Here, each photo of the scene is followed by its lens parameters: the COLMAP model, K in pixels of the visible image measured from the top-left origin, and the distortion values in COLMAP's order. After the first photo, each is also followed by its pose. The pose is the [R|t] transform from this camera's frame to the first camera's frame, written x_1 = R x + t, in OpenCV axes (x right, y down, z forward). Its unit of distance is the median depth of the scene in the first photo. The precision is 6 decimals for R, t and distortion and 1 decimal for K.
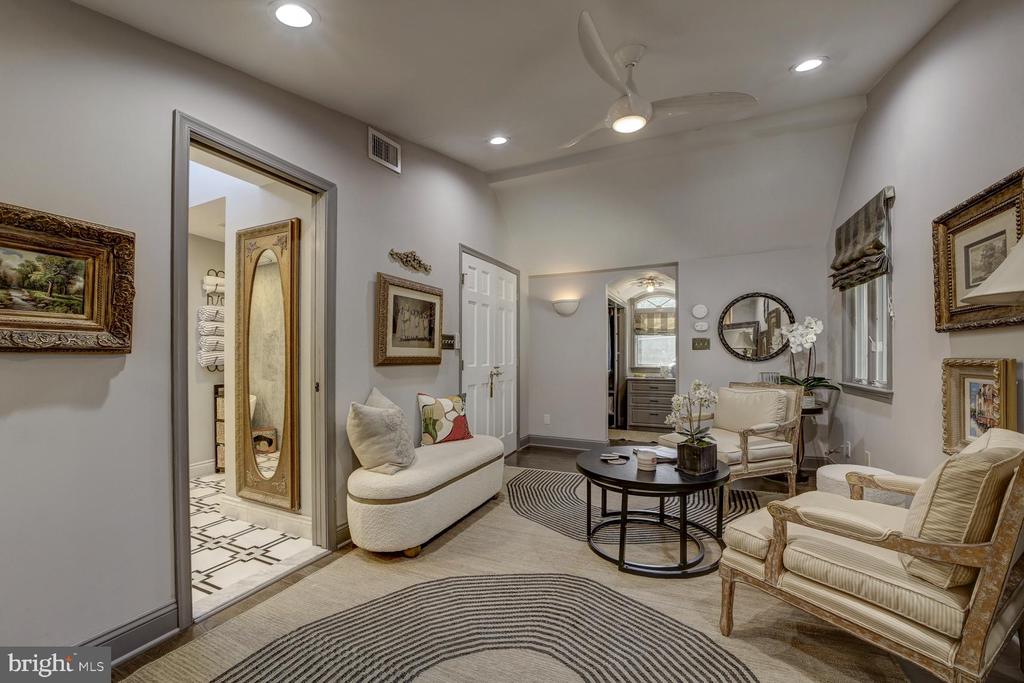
lens RADIAL K [[377.4, 0, 508.5], [0, 377.4, 353.7], [0, 0, 1]] dist [-0.028770, 0.005614]
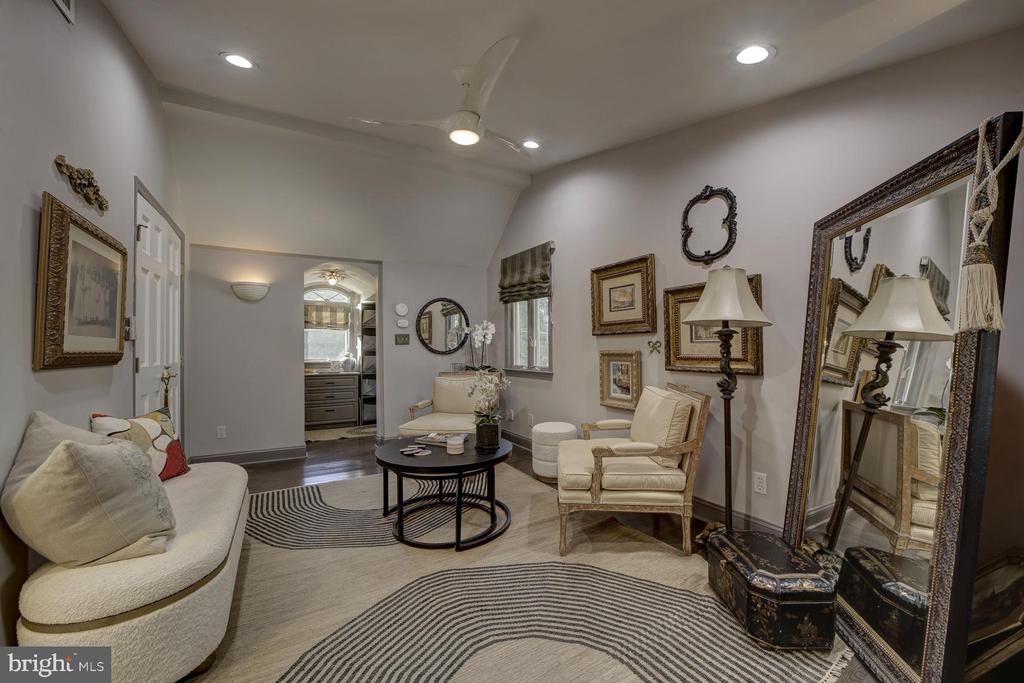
lens RADIAL K [[396.2, 0, 446.5], [0, 396.2, 348.5], [0, 0, 1]] dist [-0.030878, 0.000105]
pose [[0.625649, 0.001164, 0.780104, -0.468899], [-0.000674, 0.999999, -0.000952, 0.003122], [-0.780105, 0.000070, 0.625649, 0.253648]]
